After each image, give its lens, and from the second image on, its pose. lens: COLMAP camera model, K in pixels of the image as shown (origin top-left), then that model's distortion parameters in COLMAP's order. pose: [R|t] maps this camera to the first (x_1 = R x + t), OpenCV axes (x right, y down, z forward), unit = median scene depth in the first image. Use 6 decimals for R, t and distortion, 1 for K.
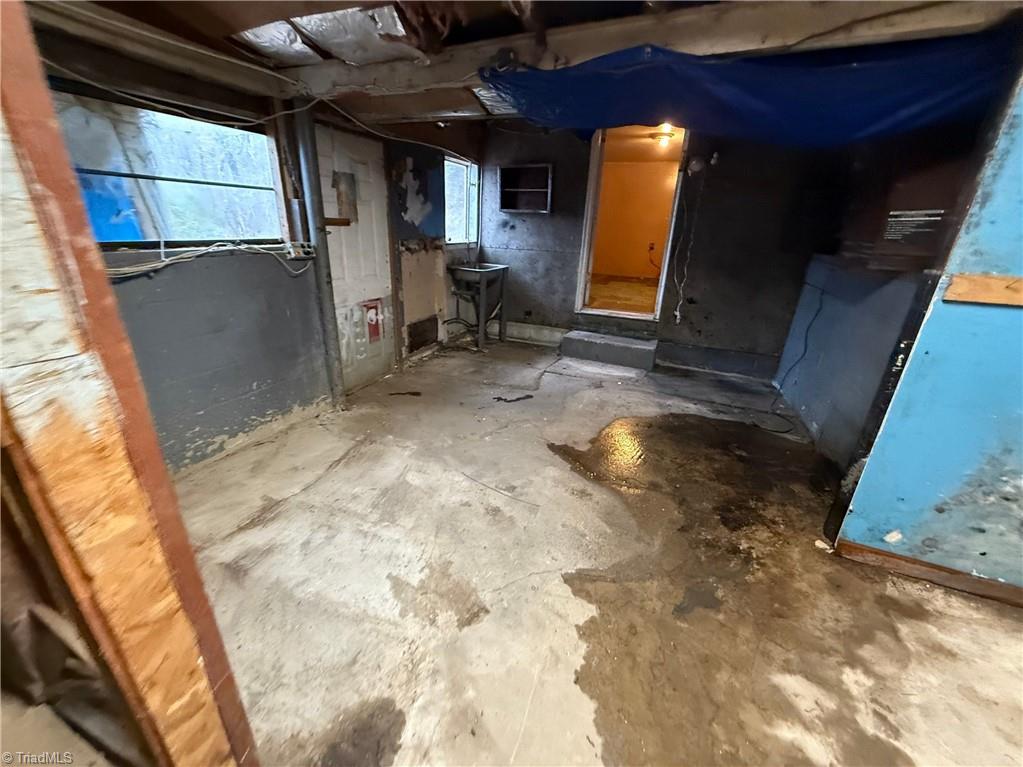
lens RADIAL K [[408.4, 0, 510.2], [0, 408.4, 384.1], [0, 0, 1]] dist [0.001791, -0.000202]
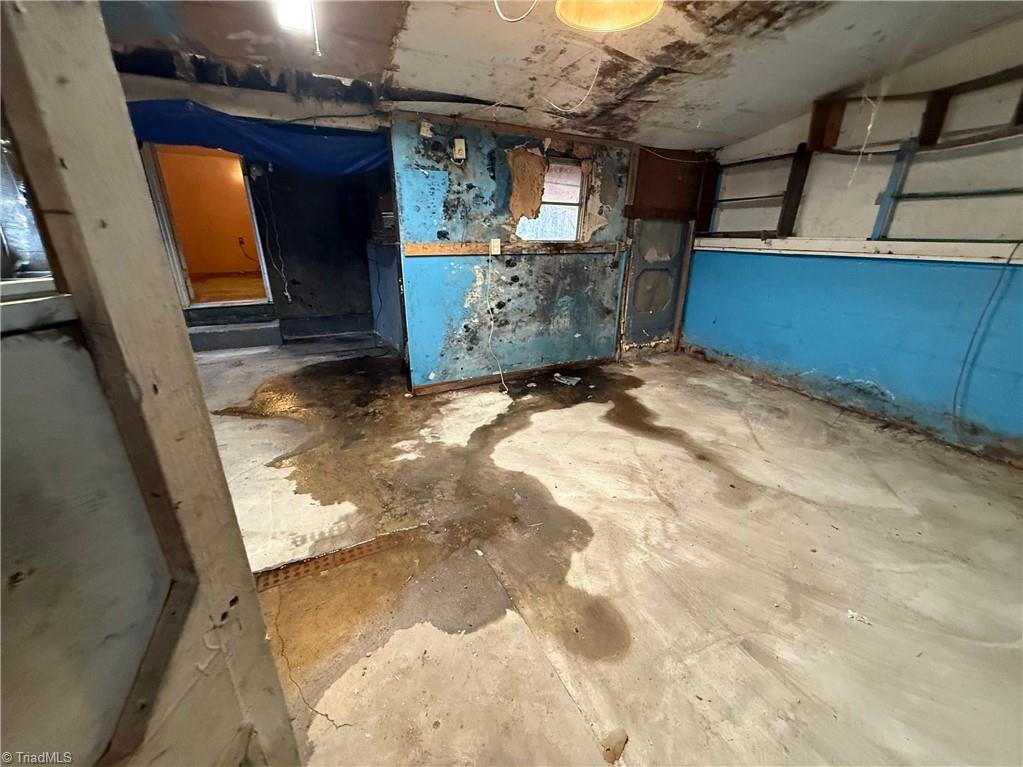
lens RADIAL K [[408.4, 0, 508.7], [0, 408.4, 385.9], [0, 0, 1]] dist [0.001791, -0.000202]
pose [[0.640562, -0.304931, 0.704767, -0.249218], [0.290413, 0.945811, 0.145267, 0.232225], [-0.710873, 0.111622, 0.694407, -0.648872]]
